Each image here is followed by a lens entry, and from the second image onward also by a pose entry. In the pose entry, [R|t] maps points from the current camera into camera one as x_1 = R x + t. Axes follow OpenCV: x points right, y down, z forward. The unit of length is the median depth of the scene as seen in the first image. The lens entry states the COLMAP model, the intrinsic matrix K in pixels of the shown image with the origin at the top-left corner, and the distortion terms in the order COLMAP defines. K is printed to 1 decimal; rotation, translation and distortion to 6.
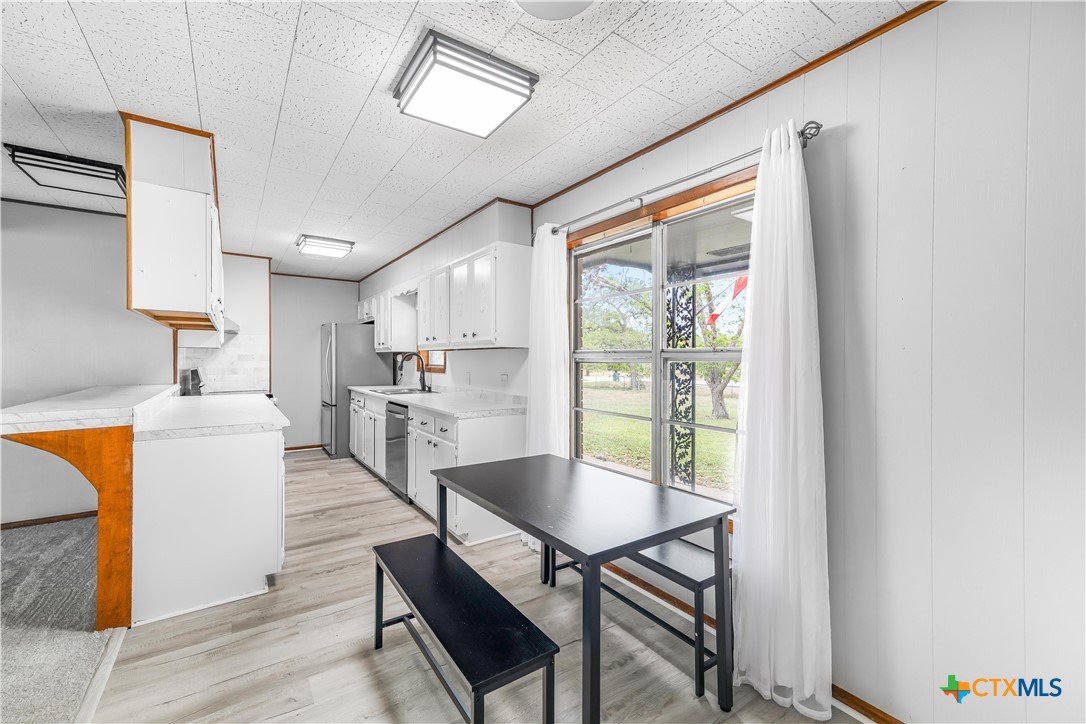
lens RADIAL K [[456.2, 0, 544.2], [0, 456.2, 357.5], [0, 0, 1]] dist [0.000083, -0.000050]
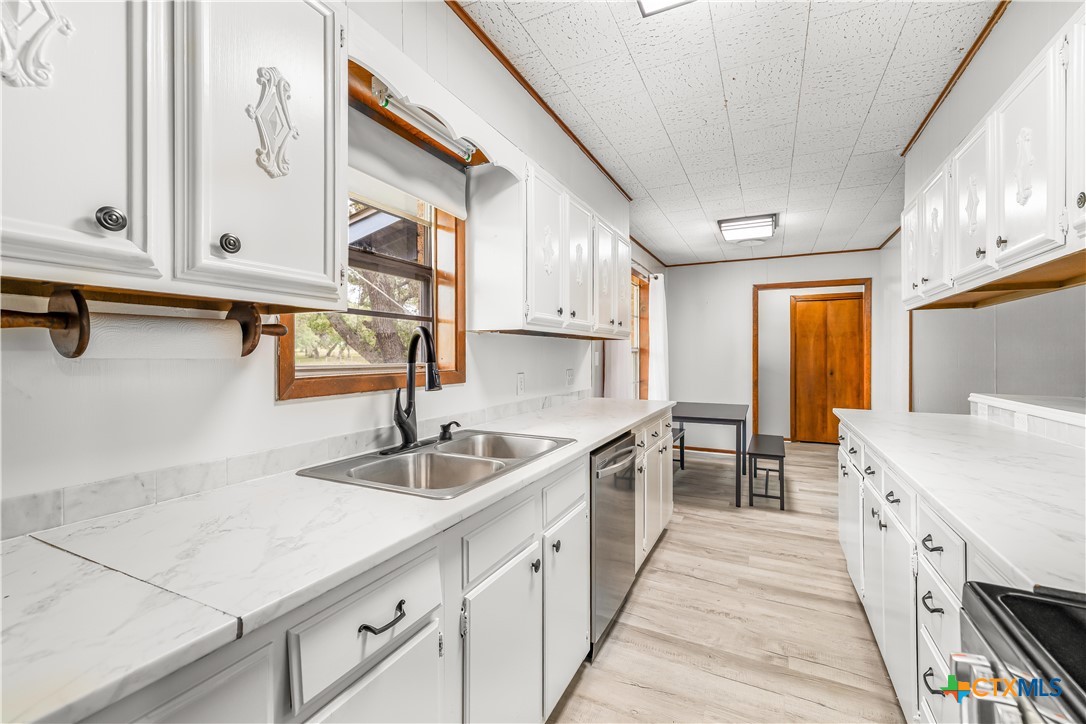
lens RADIAL K [[462.2, 0, 543.0], [0, 462.2, 362.0], [0, 0, 1]] dist [0.003725, 0.000169]
pose [[-0.489918, -0.011816, 0.871688, -0.662456], [-0.000890, 0.999914, 0.013053, 0.009218], [-0.871768, 0.005619, -0.489887, 1.207776]]
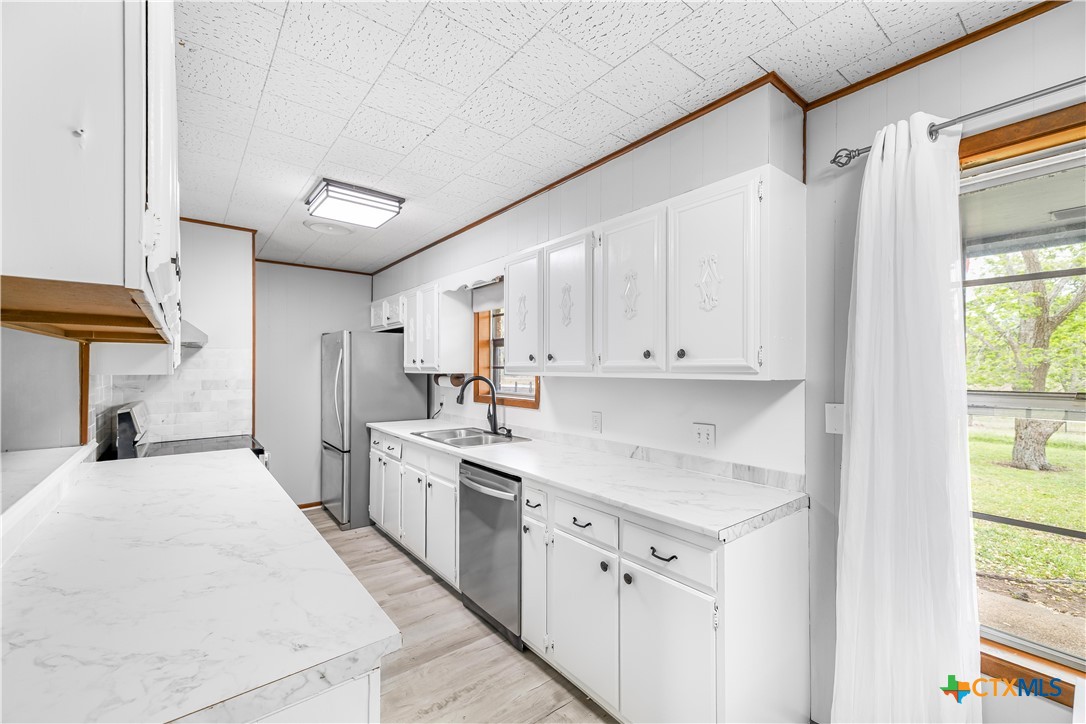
lens RADIAL K [[462.2, 0, 543.0], [0, 462.2, 362.0], [0, 0, 1]] dist [0.003725, 0.000169]
pose [[0.998266, -0.000984, 0.058859, -0.265039], [0.001606, 0.999943, -0.010518, -0.027100], [-0.058845, 0.010594, 0.998211, 0.369547]]
